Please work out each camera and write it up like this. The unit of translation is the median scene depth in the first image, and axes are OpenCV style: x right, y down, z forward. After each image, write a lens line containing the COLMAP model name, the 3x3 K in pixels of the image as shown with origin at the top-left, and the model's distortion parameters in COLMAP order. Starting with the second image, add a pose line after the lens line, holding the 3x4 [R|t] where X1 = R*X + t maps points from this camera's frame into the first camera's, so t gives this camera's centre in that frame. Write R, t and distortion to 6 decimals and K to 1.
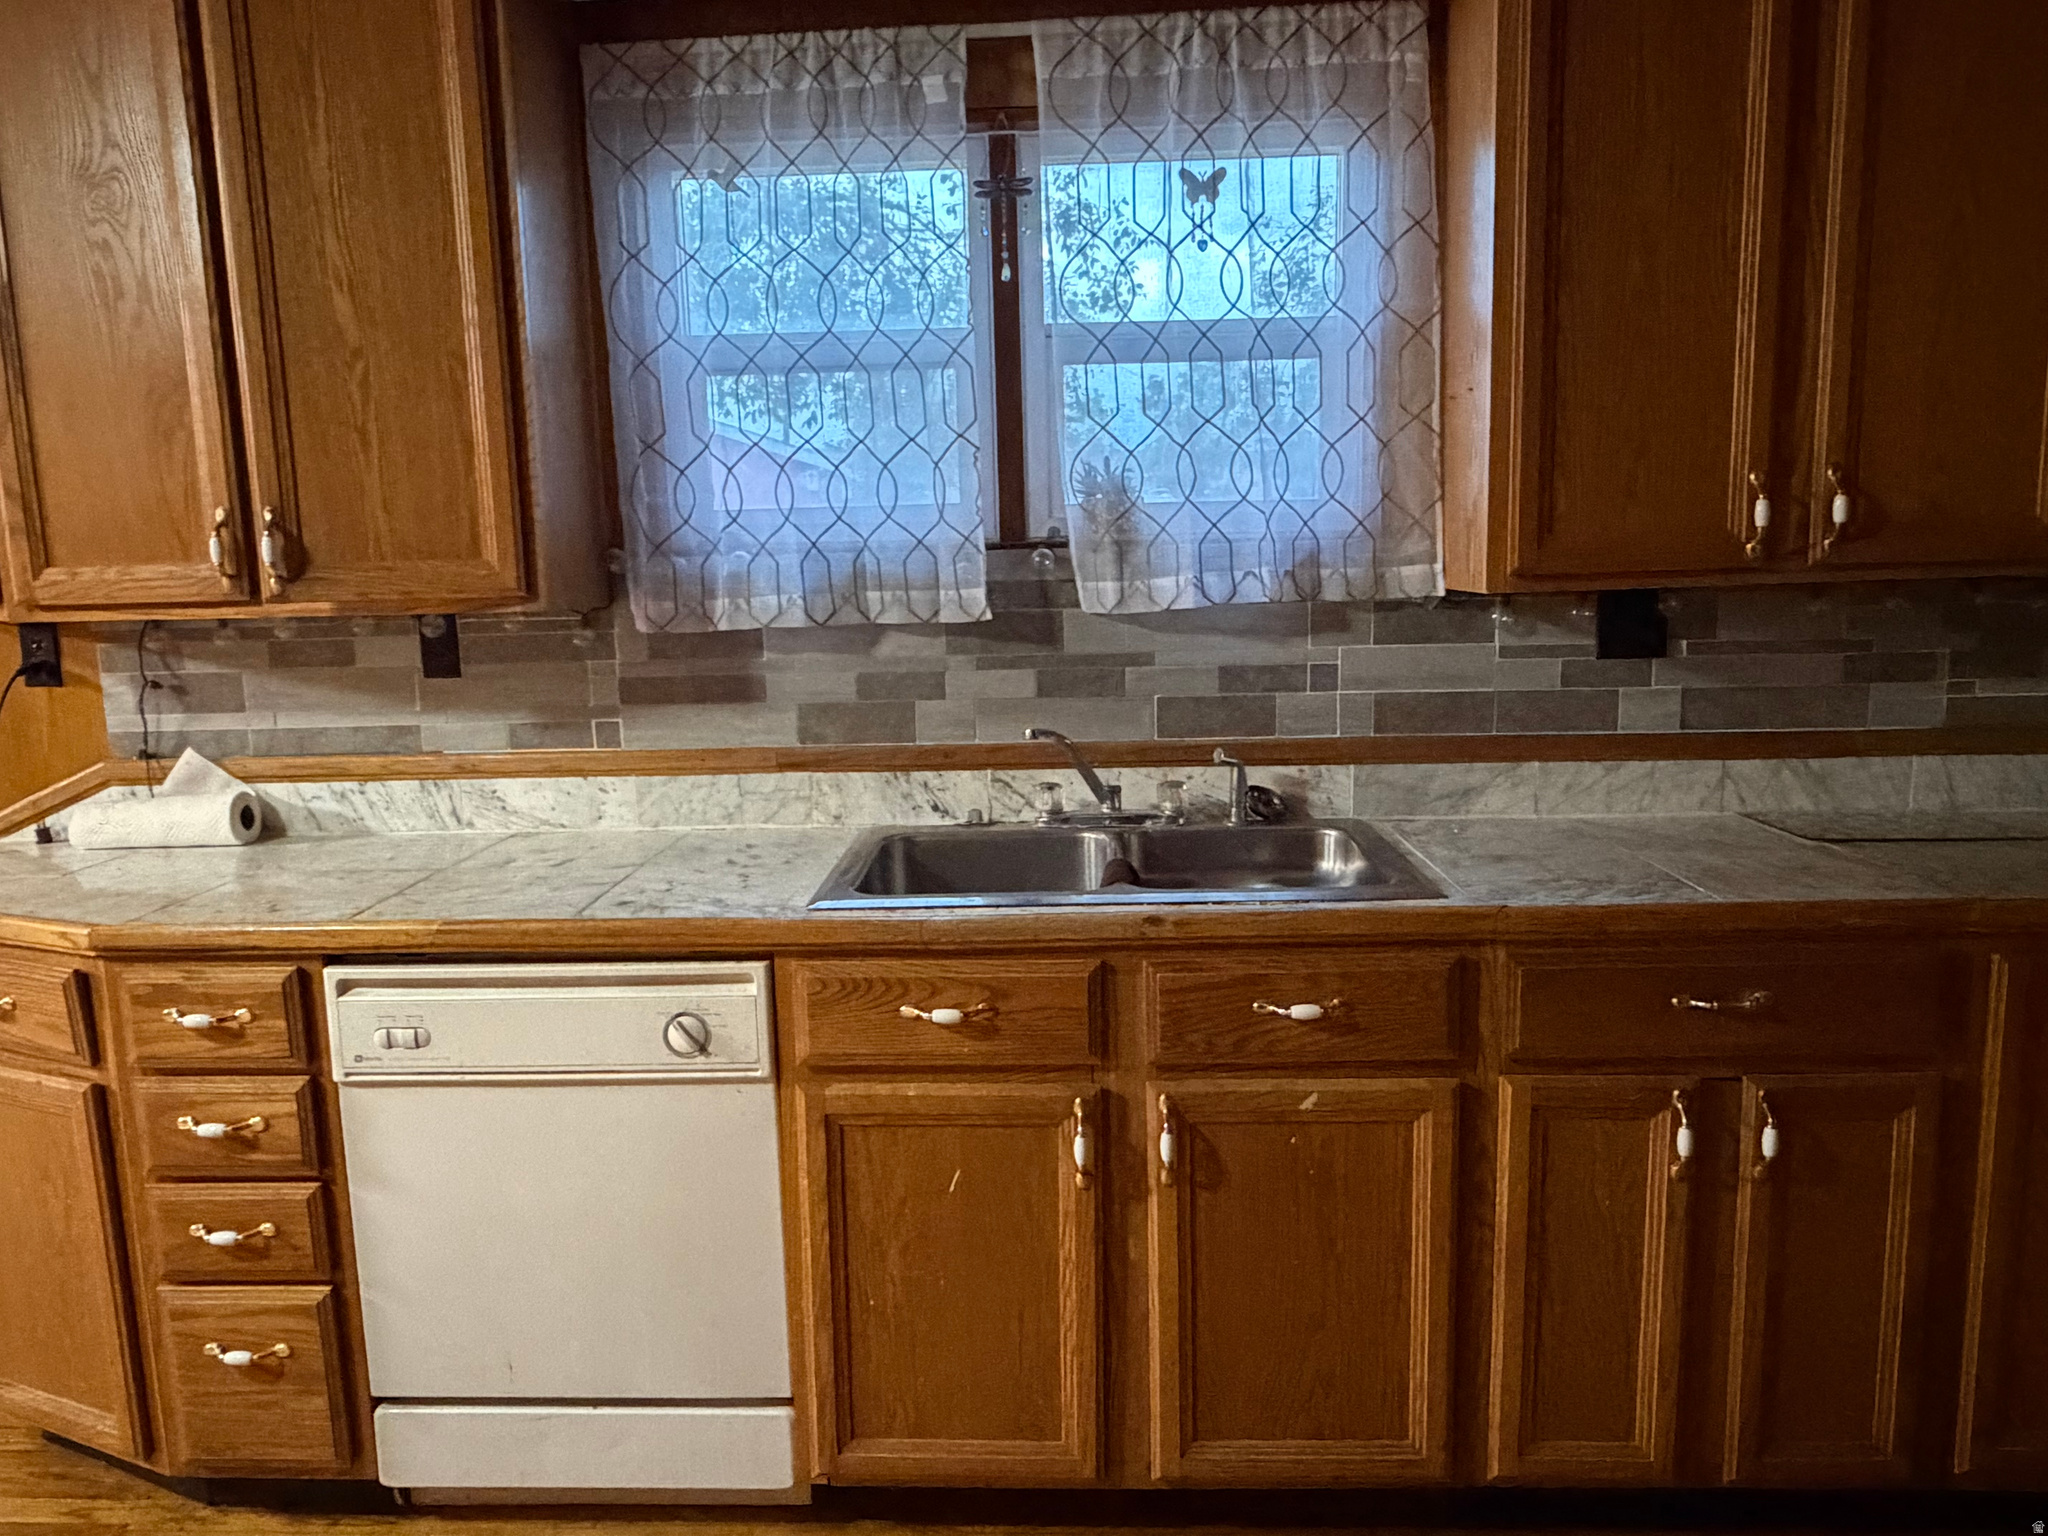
lens RADIAL K [[1445.5, 0, 1022.4], [0, 1445.5, 780.5], [0, 0, 1]] dist [-0.001062, -0.000688]
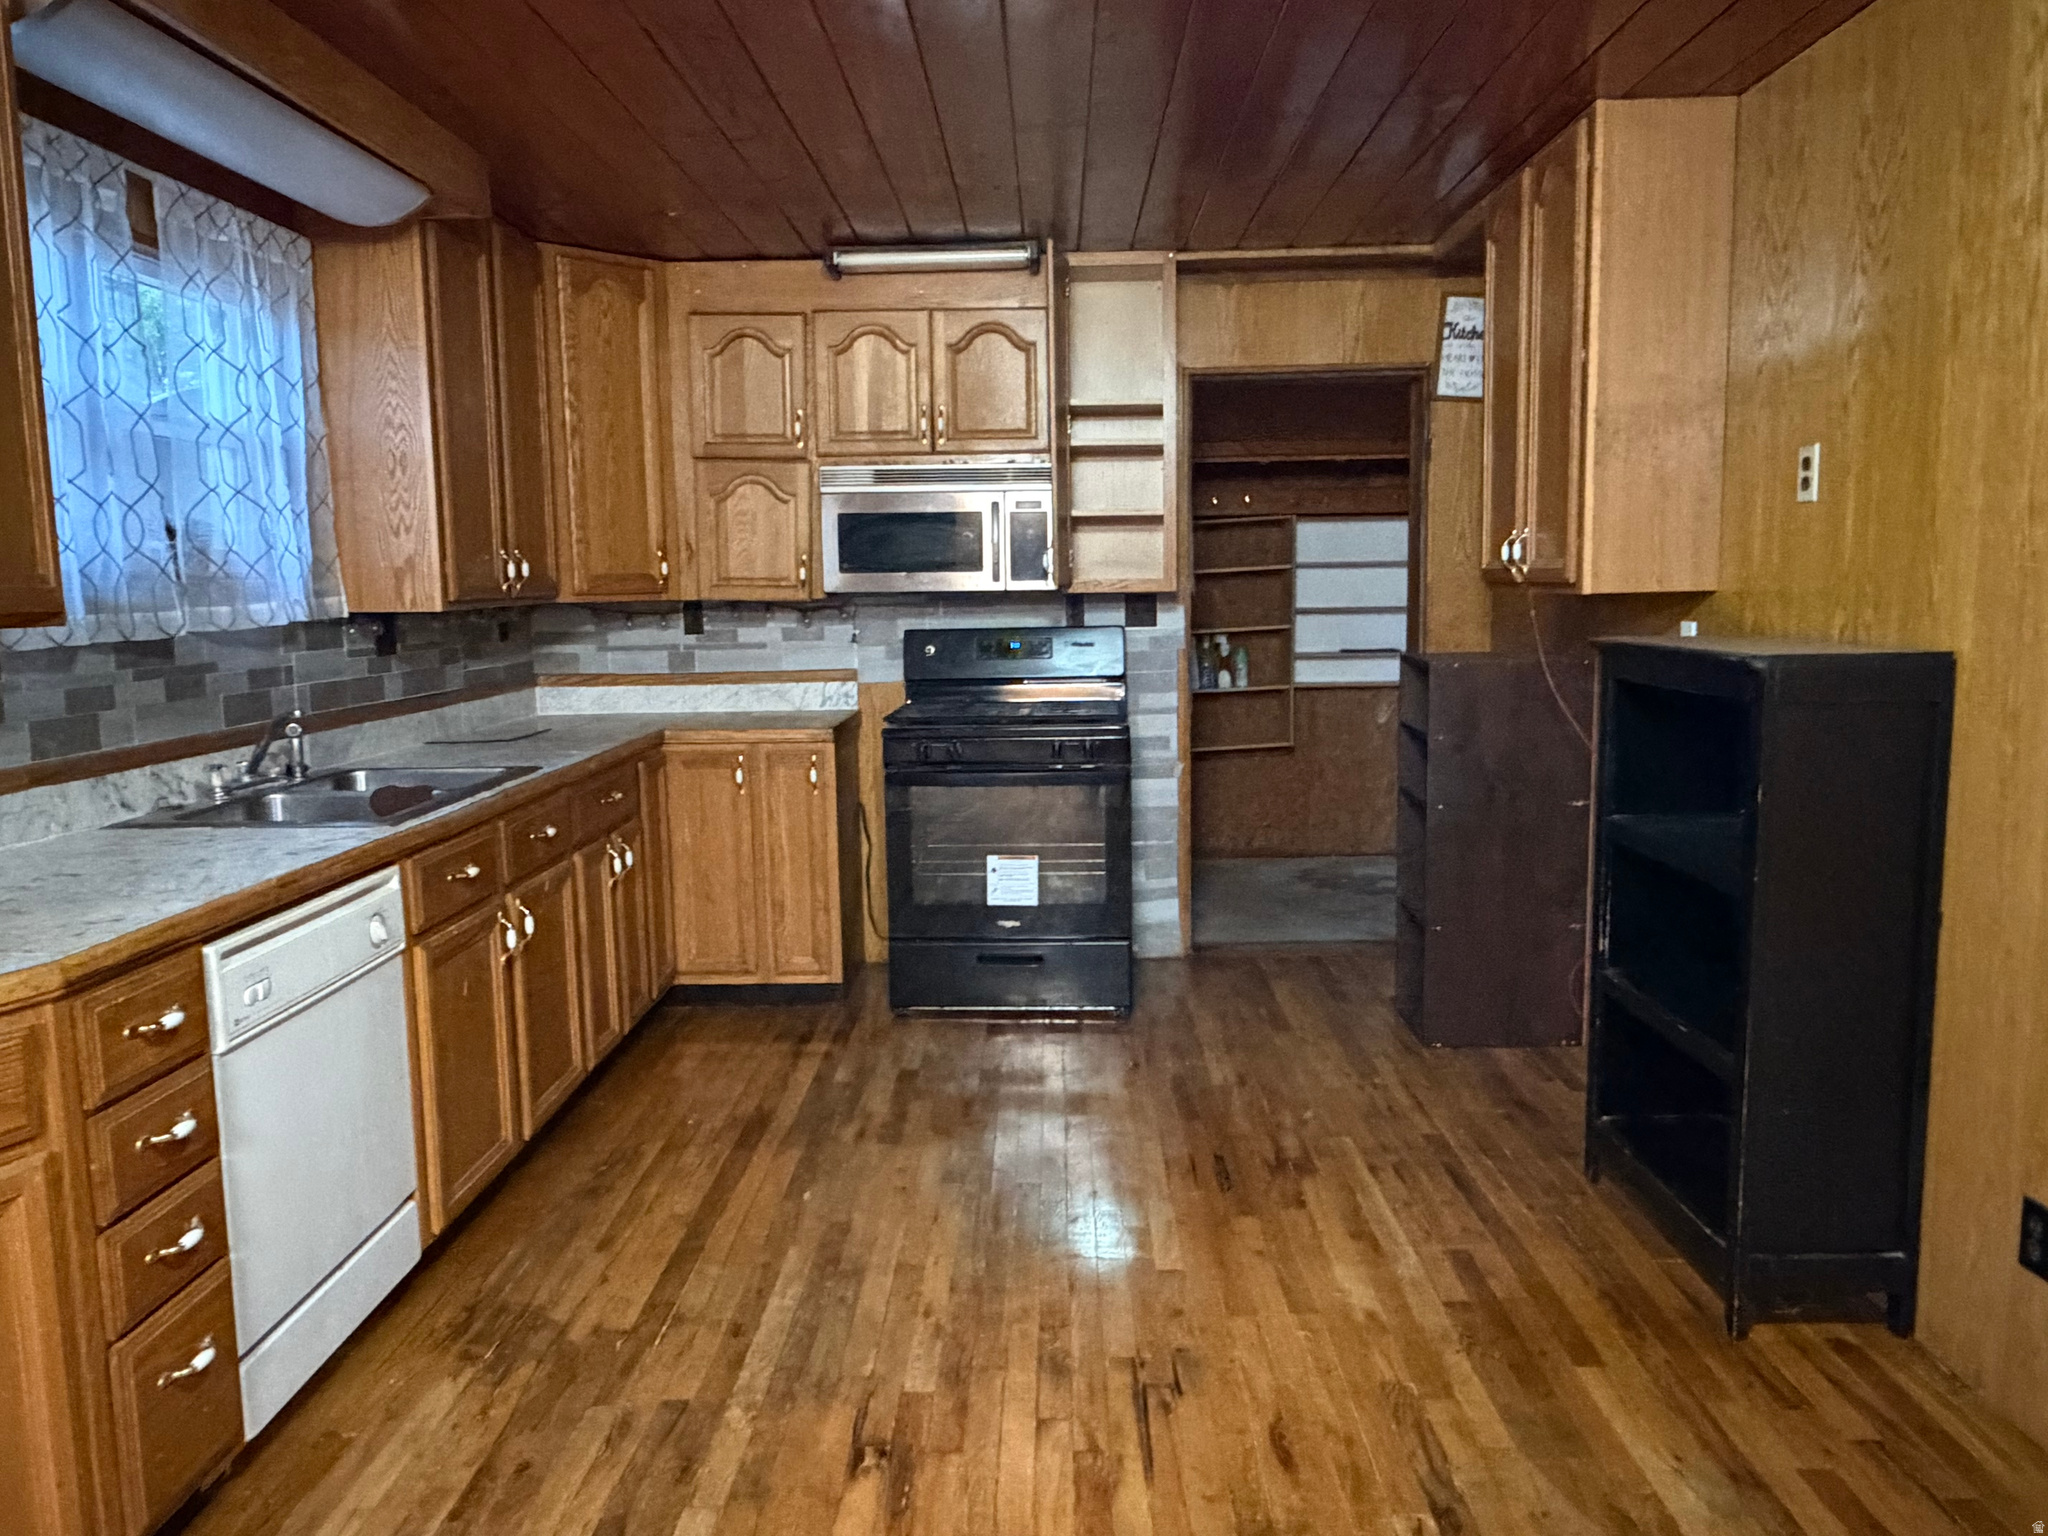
lens RADIAL K [[1445.5, 0, 1027.0], [0, 1445.5, 761.3], [0, 0, 1]] dist [-0.001062, -0.000688]
pose [[-0.016435, -0.100194, 0.994832, -1.212814], [0.173214, 0.979637, 0.101526, -0.006647], [-0.984747, 0.173988, 0.001255, 0.294707]]
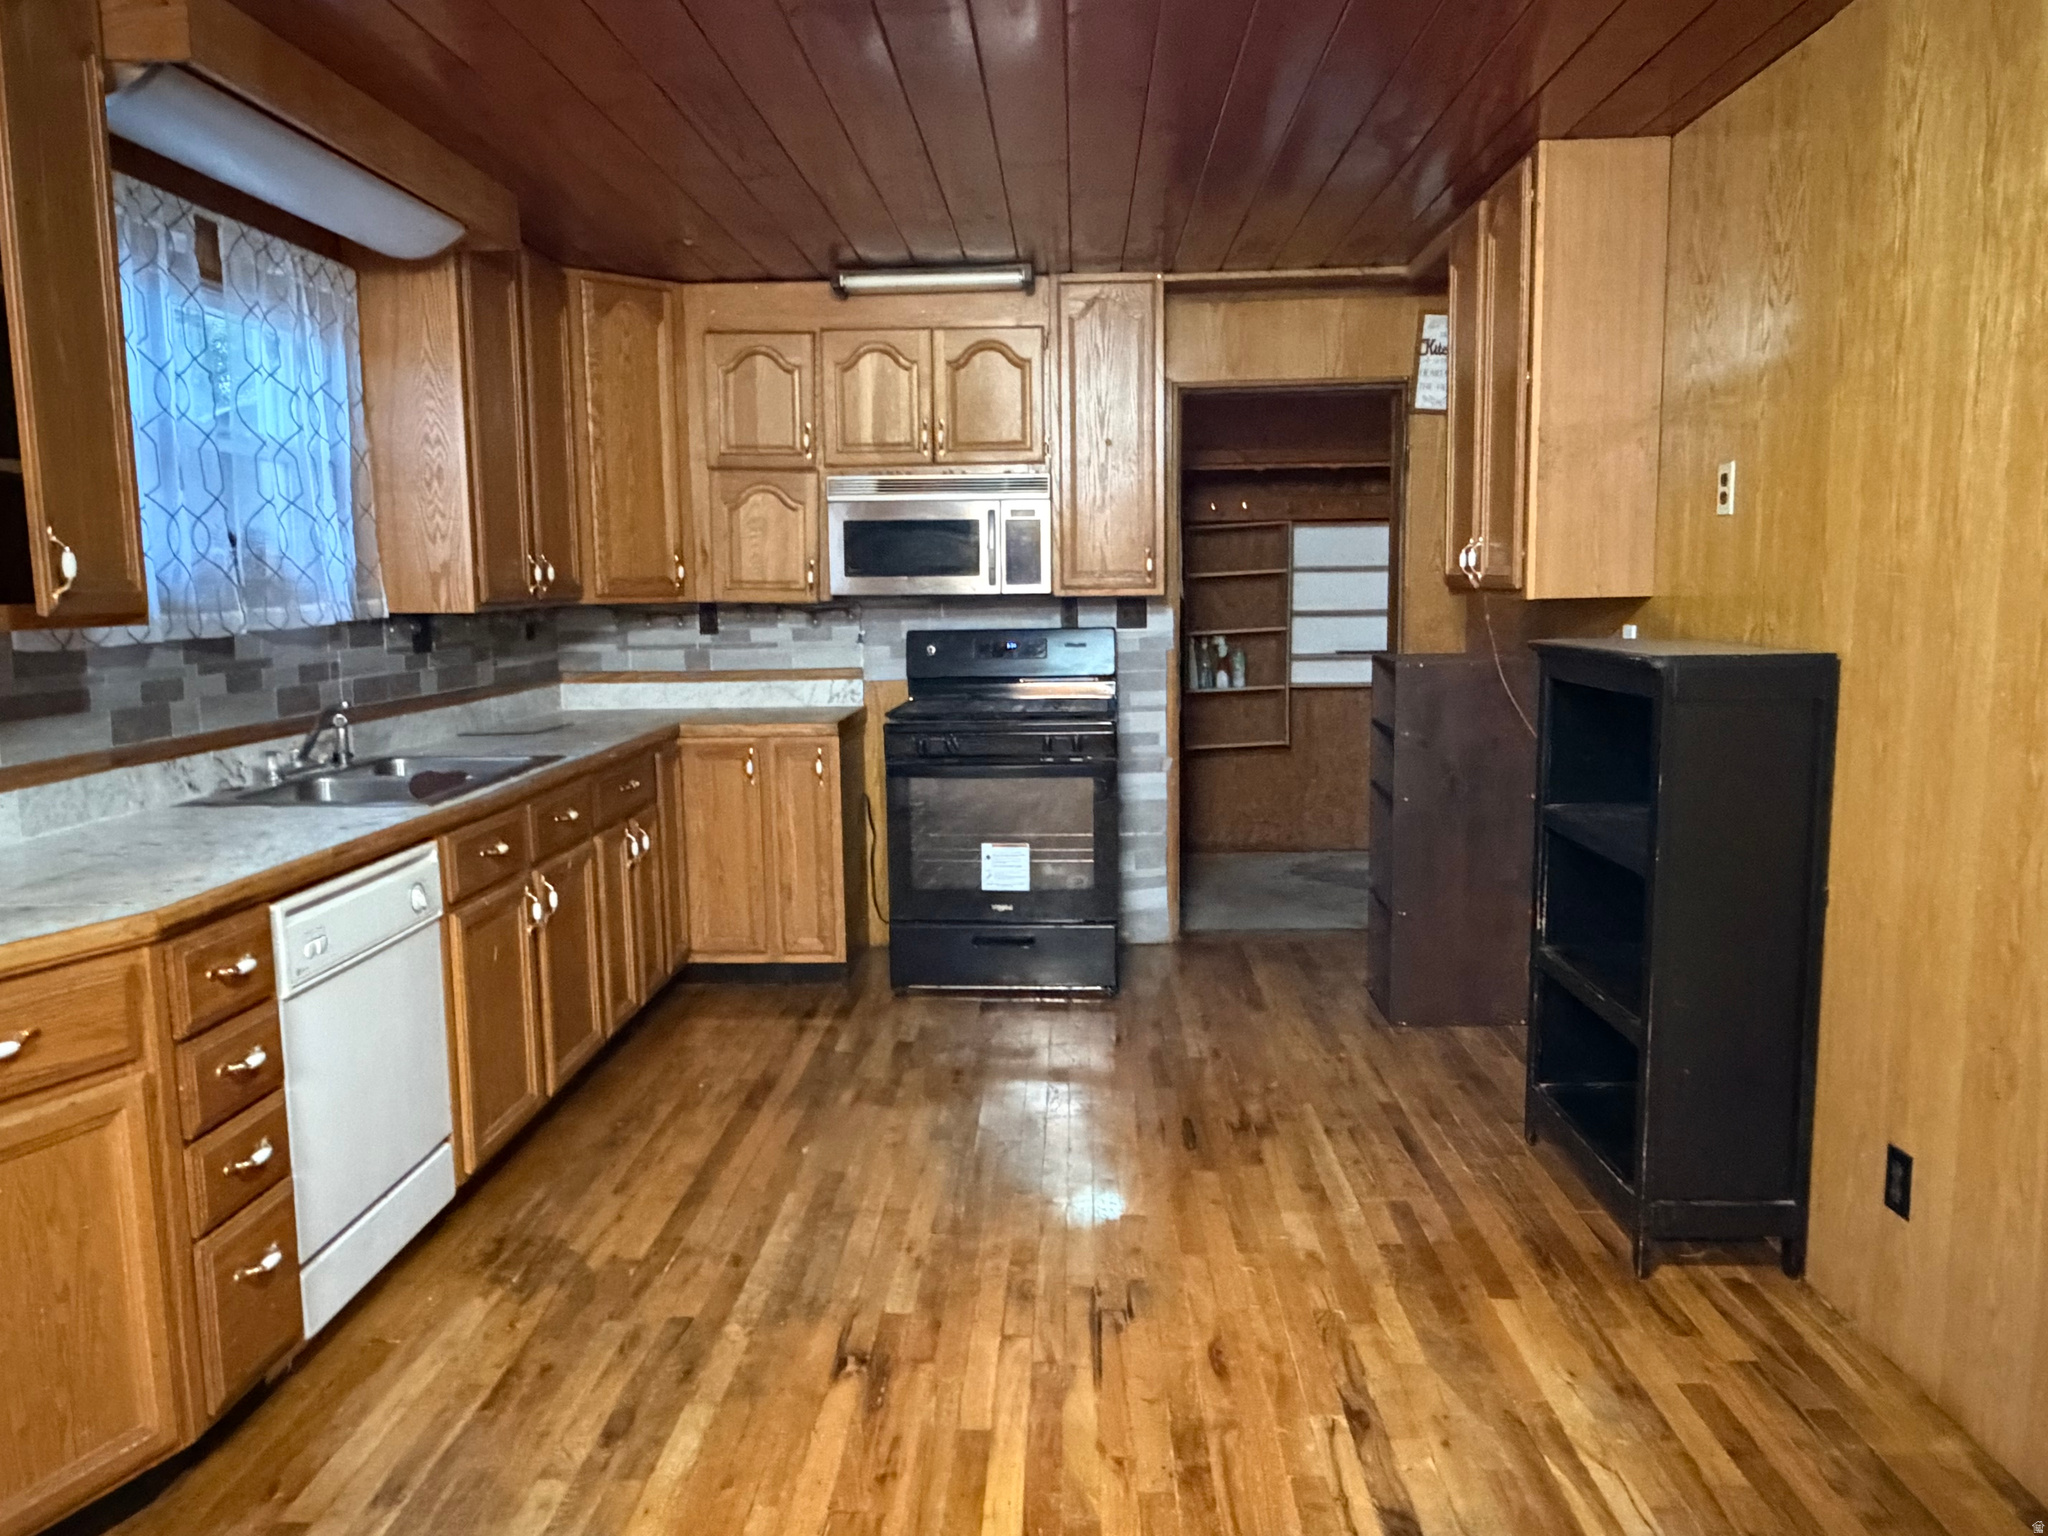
lens RADIAL K [[1445.5, 0, 1019.6], [0, 1445.5, 770.0], [0, 0, 1]] dist [-0.001062, -0.000688]
pose [[0.004336, -0.105405, 0.994420, -1.326992], [0.170443, 0.979956, 0.103129, -0.001151], [-0.985358, 0.169045, 0.022214, 0.257226]]
